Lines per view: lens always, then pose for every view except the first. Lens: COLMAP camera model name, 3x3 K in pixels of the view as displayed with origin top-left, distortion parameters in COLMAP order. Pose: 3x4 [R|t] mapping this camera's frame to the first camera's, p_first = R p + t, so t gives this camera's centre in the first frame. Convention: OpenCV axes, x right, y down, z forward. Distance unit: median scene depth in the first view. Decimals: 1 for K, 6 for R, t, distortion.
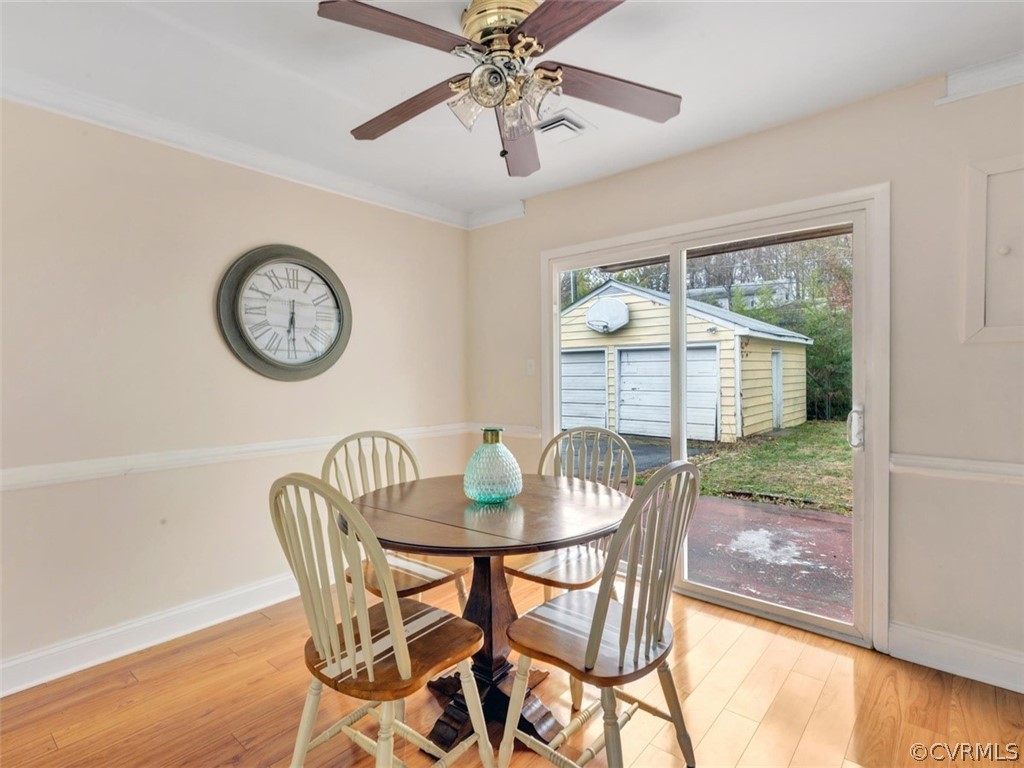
lens RADIAL K [[514.7, 0, 512.0], [0, 514.7, 384.0], [0, 0, 1]] dist [0.000472, 0.000015]
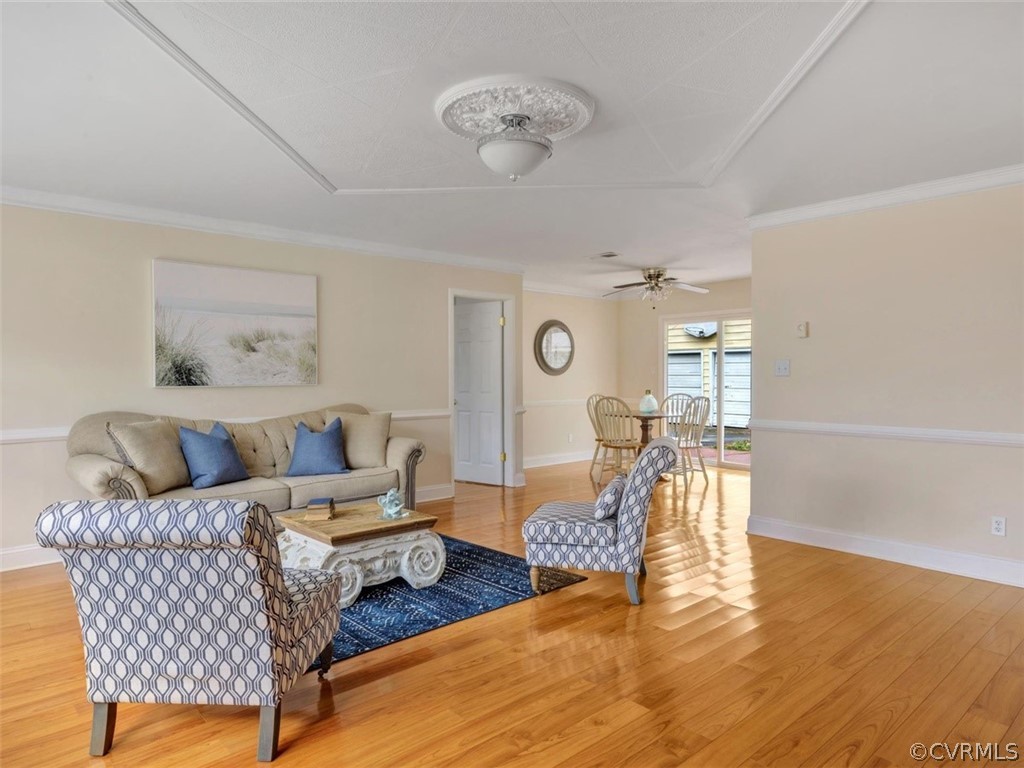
lens RADIAL K [[660.0, 0, 512.0], [0, 660.0, 384.0], [0, 0, 1]] dist [-0.002716, -0.001211]
pose [[0.993022, -0.009544, -0.117544, -0.087167], [0.008530, 0.999922, -0.009120, 0.019091], [0.117621, 0.008054, 0.993026, -0.680433]]
